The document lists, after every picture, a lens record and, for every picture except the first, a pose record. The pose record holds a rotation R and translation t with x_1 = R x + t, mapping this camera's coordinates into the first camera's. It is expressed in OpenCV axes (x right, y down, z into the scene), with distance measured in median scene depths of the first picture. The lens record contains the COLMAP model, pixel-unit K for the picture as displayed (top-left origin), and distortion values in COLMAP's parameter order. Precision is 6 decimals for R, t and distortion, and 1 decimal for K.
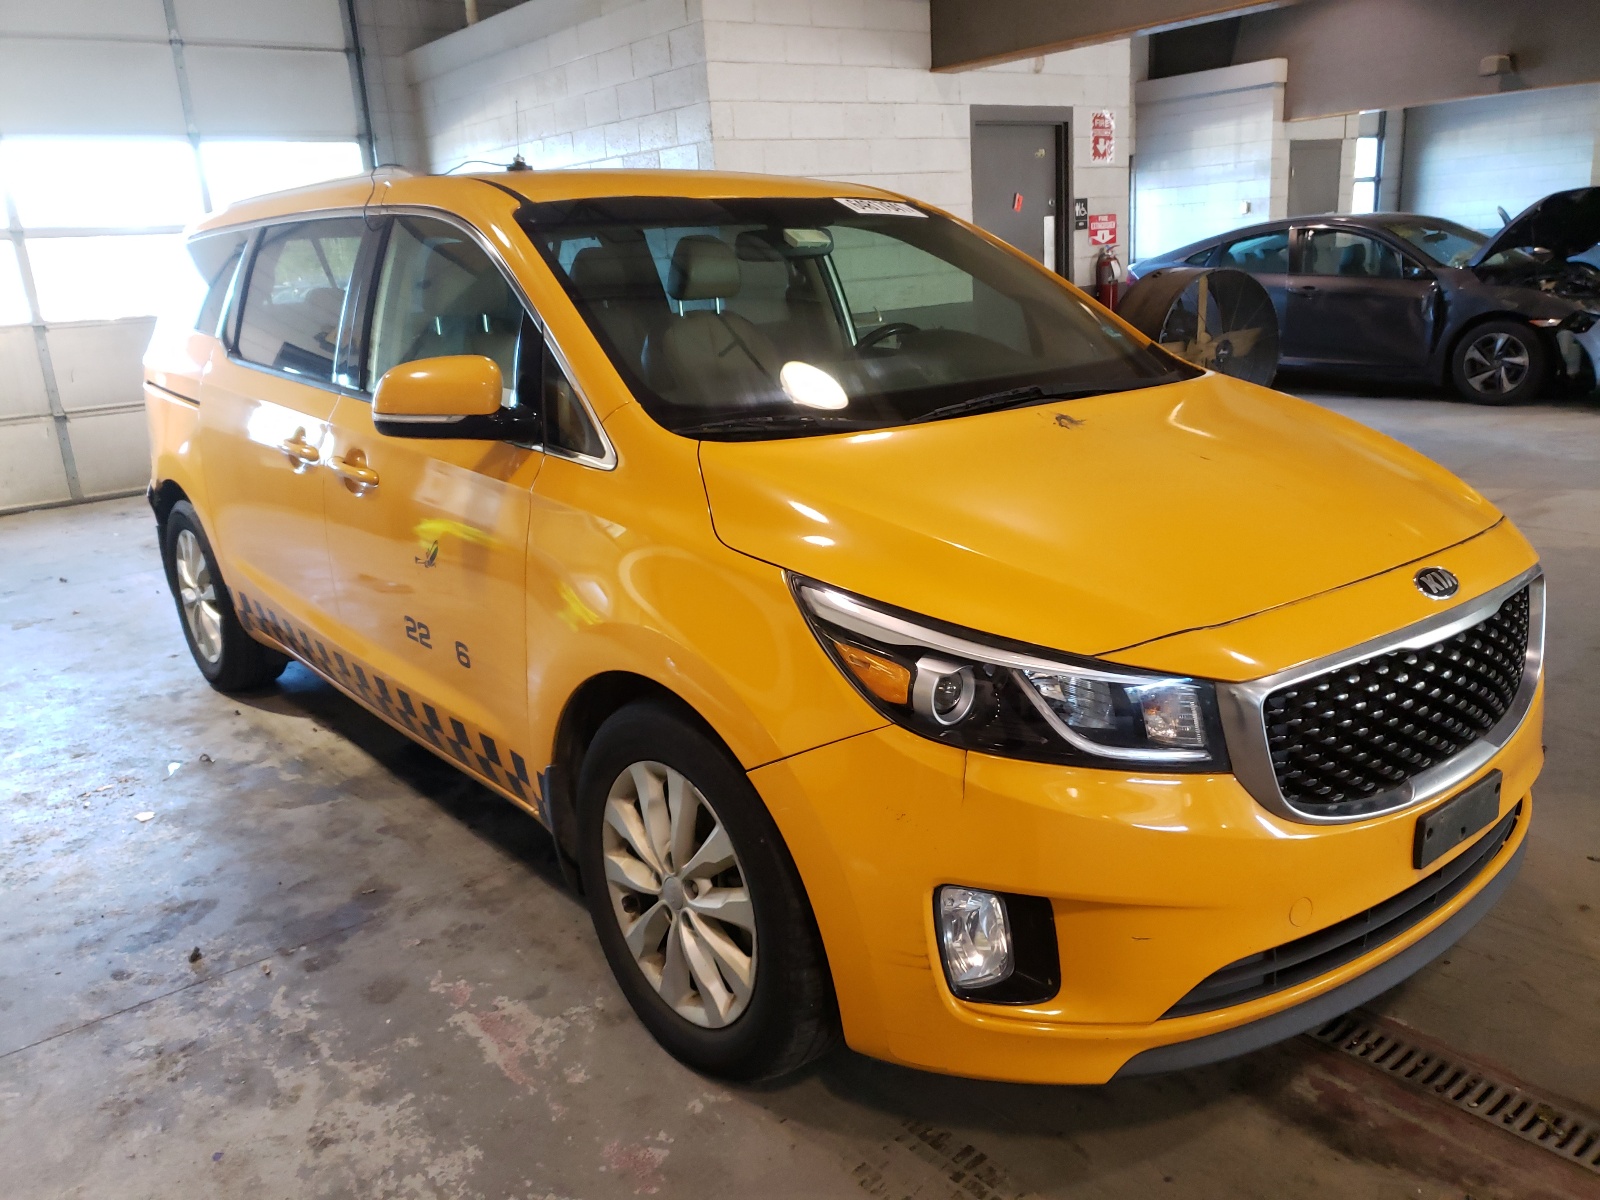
lens RADIAL K [[1213.7, 0, 798.9], [0, 1213.7, 596.4], [0, 0, 1]] dist [0.009420, 0.007066]
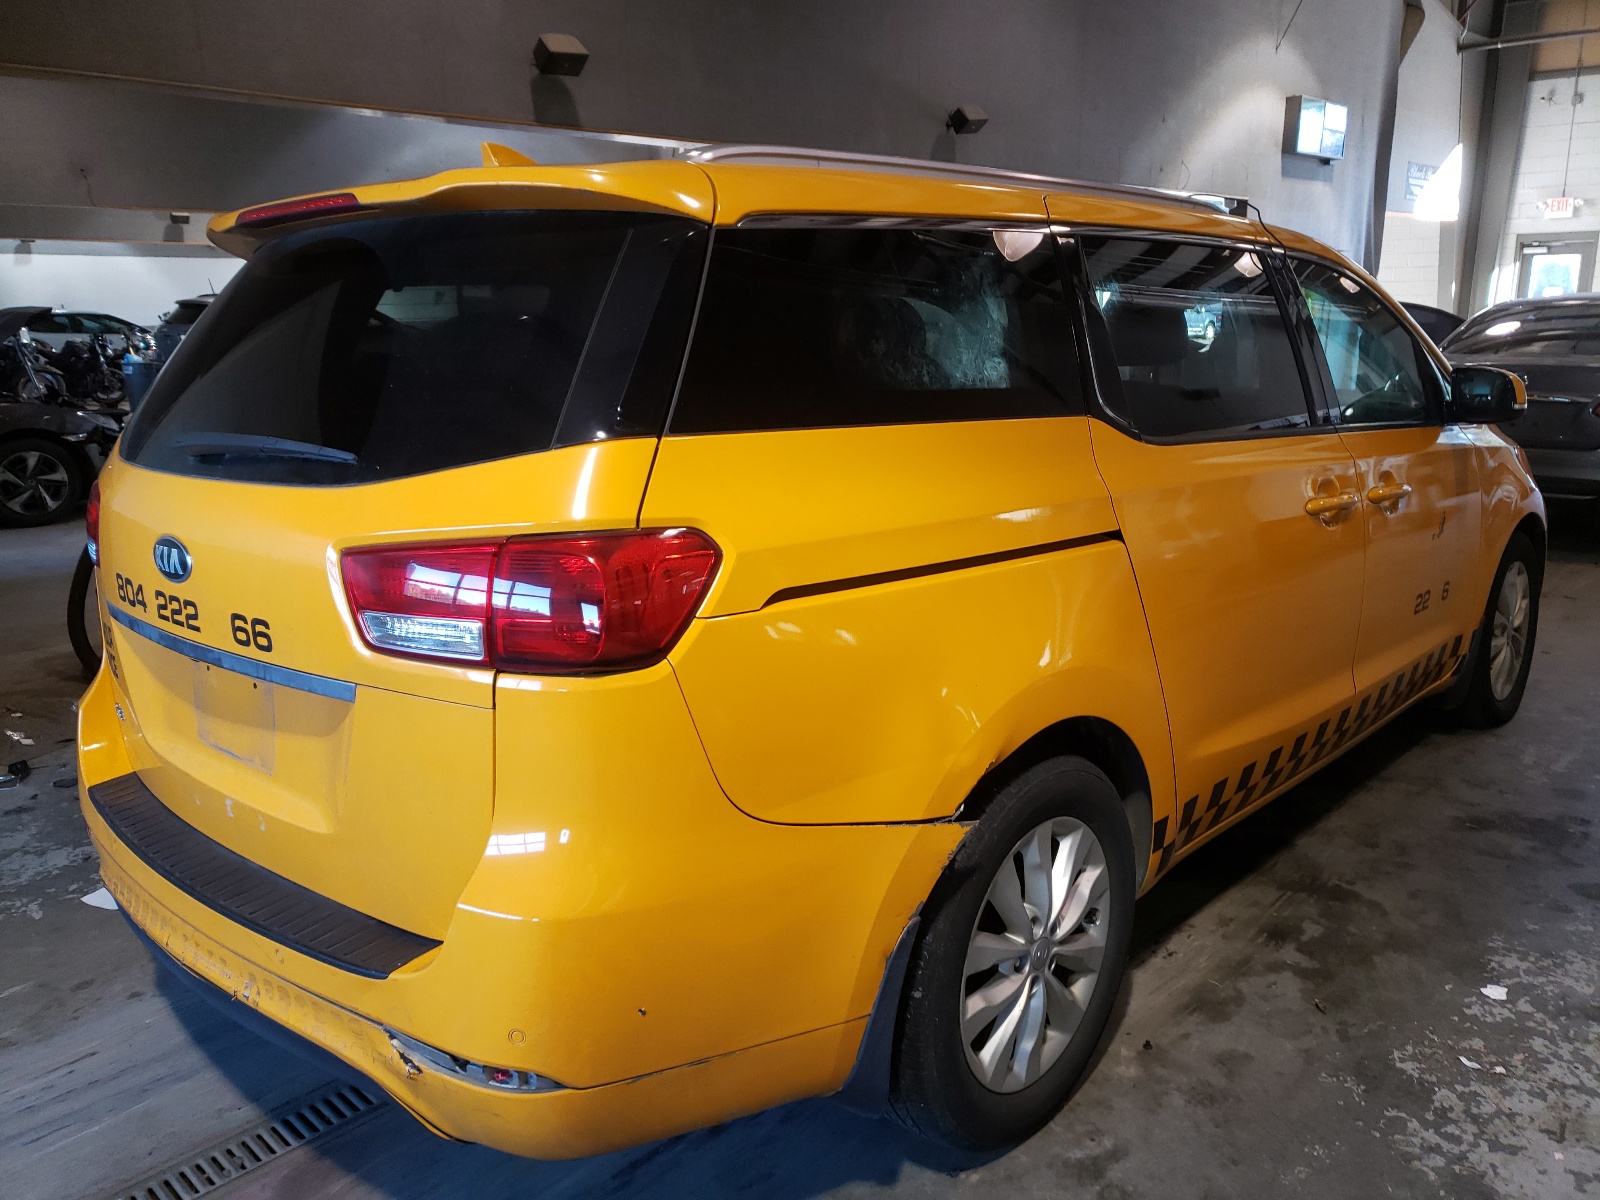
lens RADIAL K [[1213.7, 0, 798.9], [0, 1213.7, 596.4], [0, 0, 1]] dist [0.009420, 0.007066]
pose [[-0.105256, -0.167085, 0.980308, -0.445511], [0.289569, 0.937917, 0.190951, -0.118609], [-0.951352, 0.303966, -0.050339, 0.515081]]
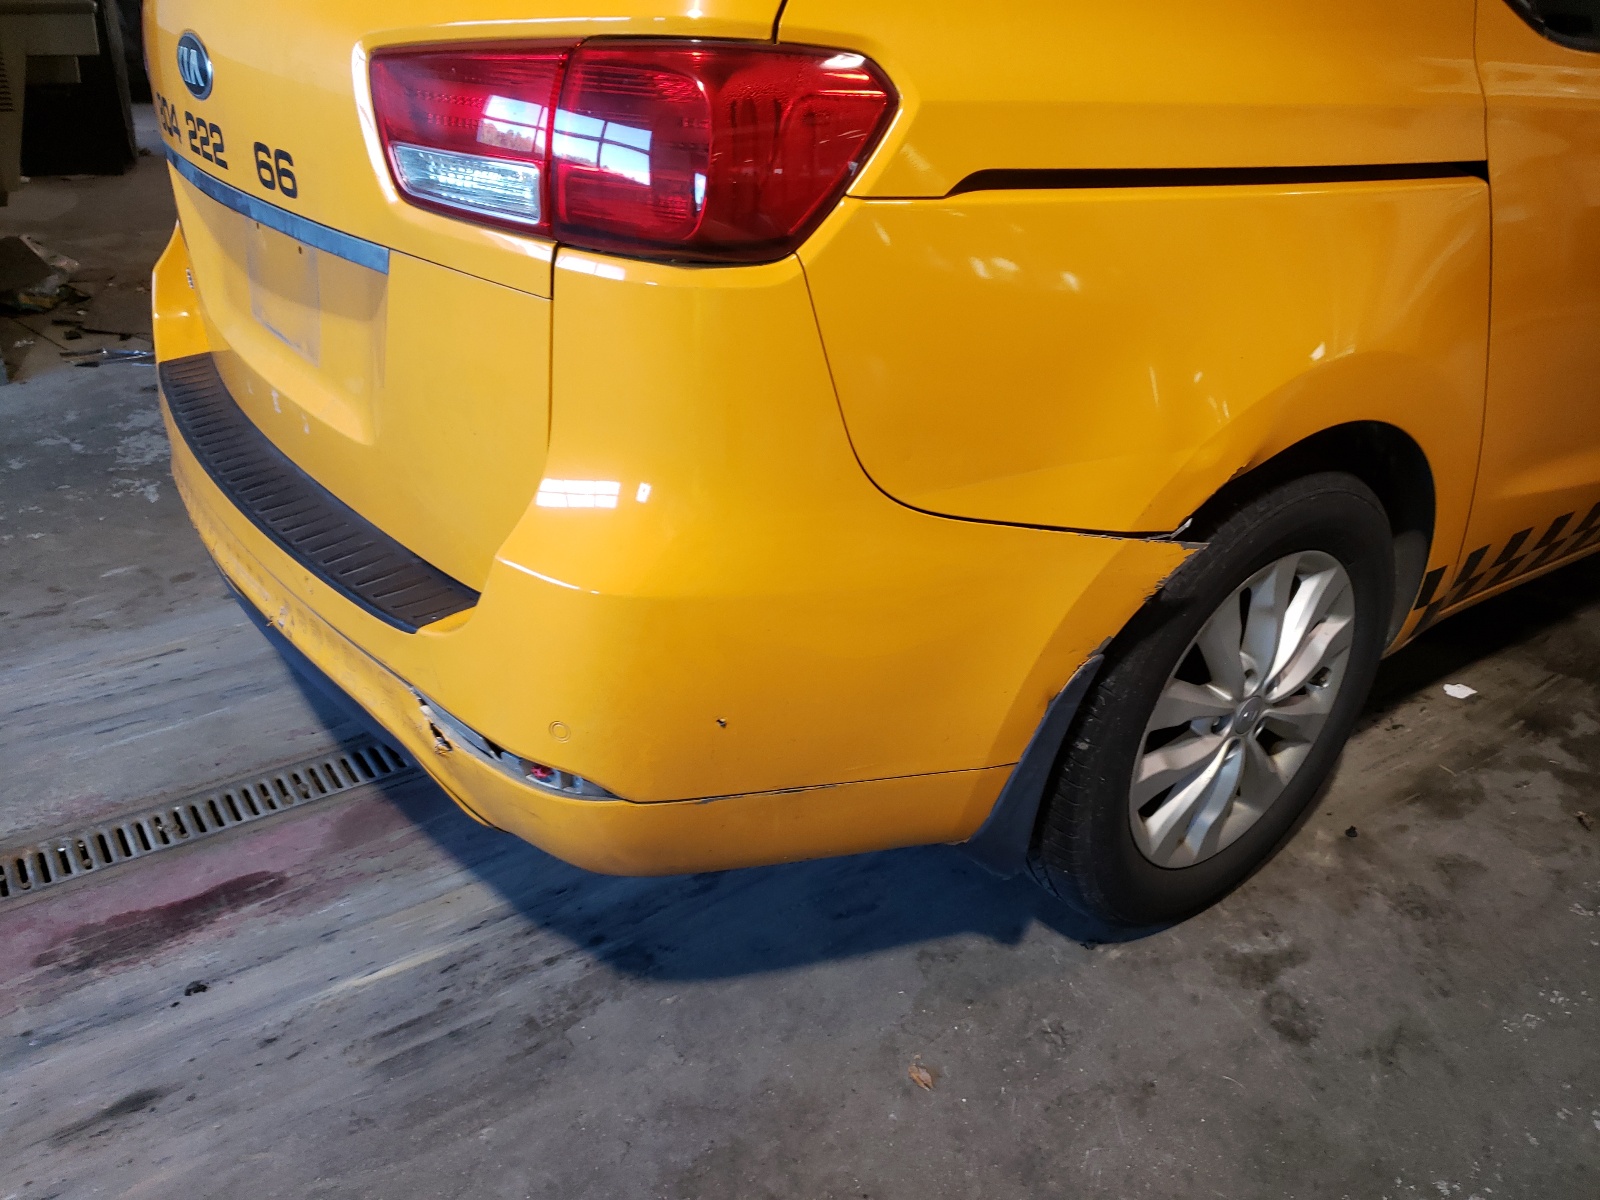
lens RADIAL K [[1213.7, 0, 798.9], [0, 1213.7, 596.4], [0, 0, 1]] dist [0.009420, 0.007066]
pose [[0.077376, -0.419366, 0.904514, -0.396446], [0.218883, 0.892245, 0.394954, -0.099495], [-0.972678, 0.167422, 0.160831, 0.513425]]
